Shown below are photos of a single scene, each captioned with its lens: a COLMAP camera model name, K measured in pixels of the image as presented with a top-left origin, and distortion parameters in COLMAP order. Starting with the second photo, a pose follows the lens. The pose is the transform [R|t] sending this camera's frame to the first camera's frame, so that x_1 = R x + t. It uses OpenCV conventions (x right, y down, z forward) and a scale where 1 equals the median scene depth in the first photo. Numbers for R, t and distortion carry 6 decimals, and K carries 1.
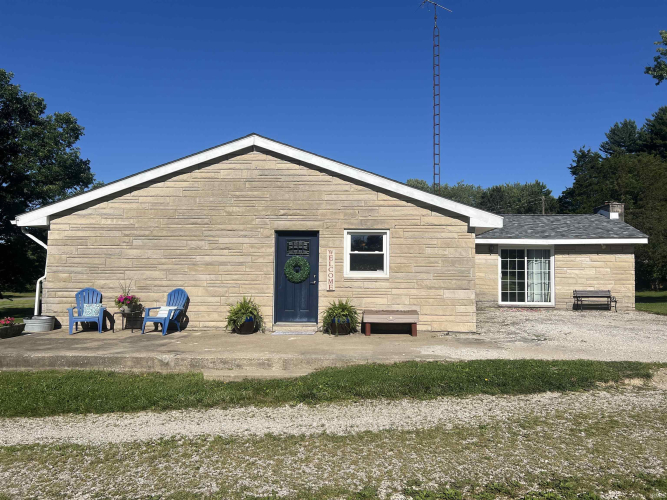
lens RADIAL K [[505.5, 0, 334.3], [0, 505.5, 252.3], [0, 0, 1]] dist [0.037710, -0.018062]
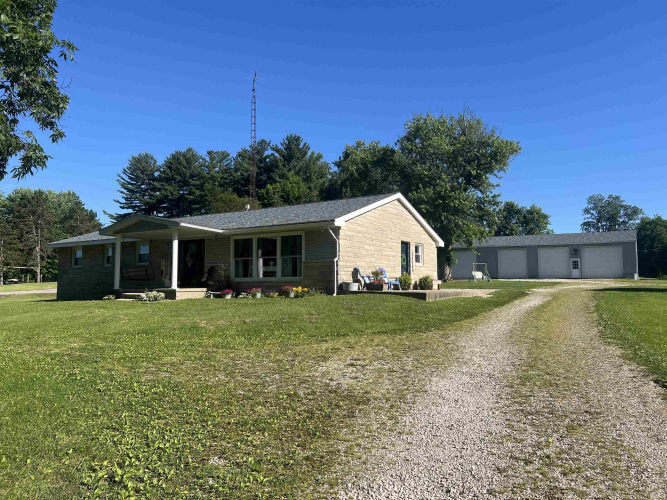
lens RADIAL K [[505.5, 0, 340.8], [0, 505.5, 253.8], [0, 0, 1]] dist [0.037710, -0.018062]
pose [[0.501923, 0.057992, 0.862966, -1.941674], [-0.037559, 0.998270, -0.045239, 0.106008], [-0.864097, -0.009706, 0.503233, 0.198375]]
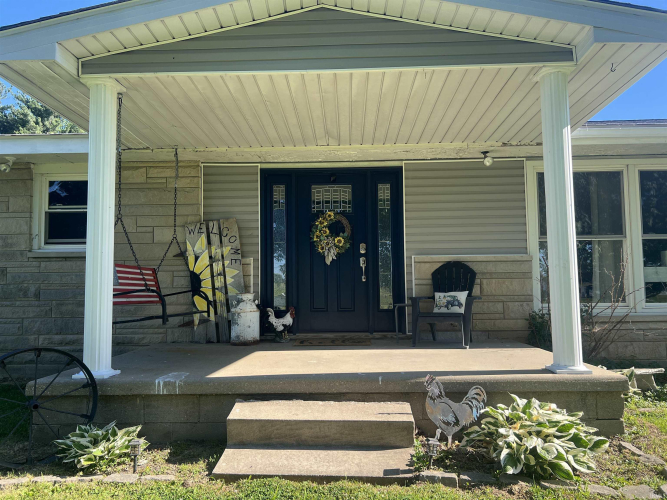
lens RADIAL K [[505.5, 0, 330.6], [0, 505.5, 252.8], [0, 0, 1]] dist [0.037710, -0.018062]
pose [[-0.005485, 0.078245, 0.996919, -1.091452], [-0.033916, 0.996346, -0.078387, 0.121368], [-0.999410, -0.034241, -0.002811, 1.674756]]
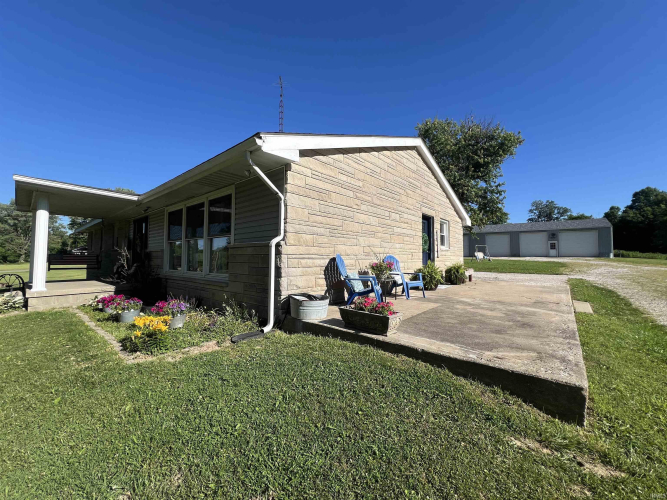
lens RADIAL K [[267.9, 0, 334.2], [0, 267.9, 245.1], [0, 0, 1]] dist [-0.002851, 0.001330]
pose [[0.624415, 0.039848, 0.780076, -0.806062], [-0.038400, 0.999056, -0.020297, 0.063158], [-0.780149, -0.017281, 0.625355, 0.729459]]
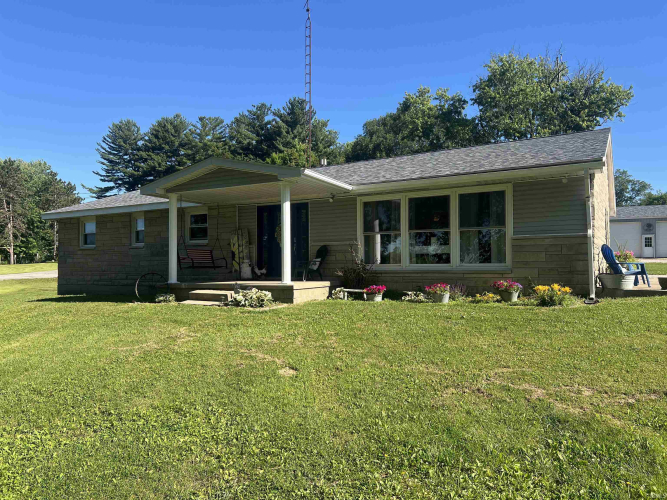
lens RADIAL K [[505.5, 0, 330.7], [0, 505.5, 252.6], [0, 0, 1]] dist [0.037710, -0.018062]
pose [[0.472889, 0.022110, 0.880845, -1.579095], [-0.034082, 0.999396, -0.006789, 0.108827], [-0.880463, -0.026811, 0.473357, 0.985986]]
